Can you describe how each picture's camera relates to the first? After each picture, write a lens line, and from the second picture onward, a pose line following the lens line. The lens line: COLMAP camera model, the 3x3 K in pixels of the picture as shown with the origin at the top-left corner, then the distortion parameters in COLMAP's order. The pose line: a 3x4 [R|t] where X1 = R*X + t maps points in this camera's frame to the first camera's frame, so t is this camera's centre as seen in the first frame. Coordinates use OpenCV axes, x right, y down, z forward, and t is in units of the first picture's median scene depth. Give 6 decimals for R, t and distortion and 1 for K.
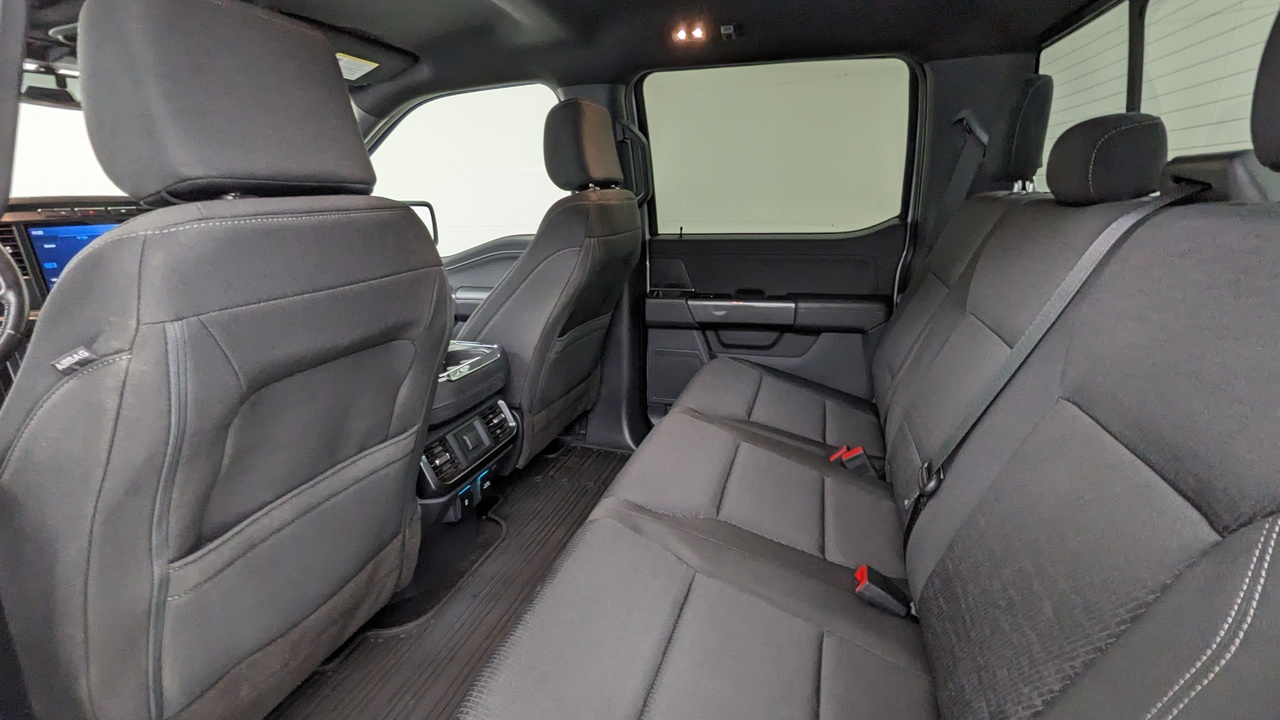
lens RADIAL K [[617.2, 0, 640.0], [0, 617.2, 360.0], [0, 0, 1]] dist [-0.000638, -0.000589]
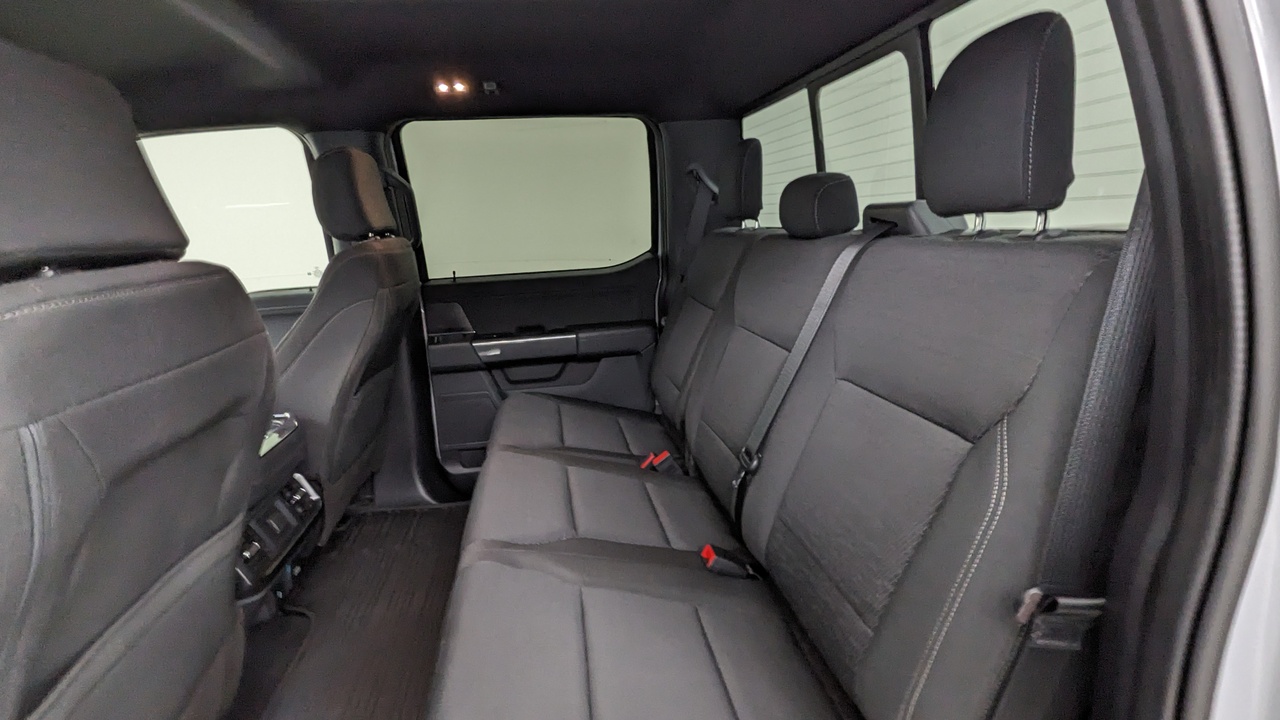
lens RADIAL K [[617.2, 0, 640.0], [0, 617.2, 360.0], [0, 0, 1]] dist [-0.000638, -0.000589]
pose [[0.903023, -0.120274, 0.412412, -0.128657], [0.143912, 0.989232, -0.026617, -0.003150], [-0.404770, 0.083387, 0.910608, -0.036116]]
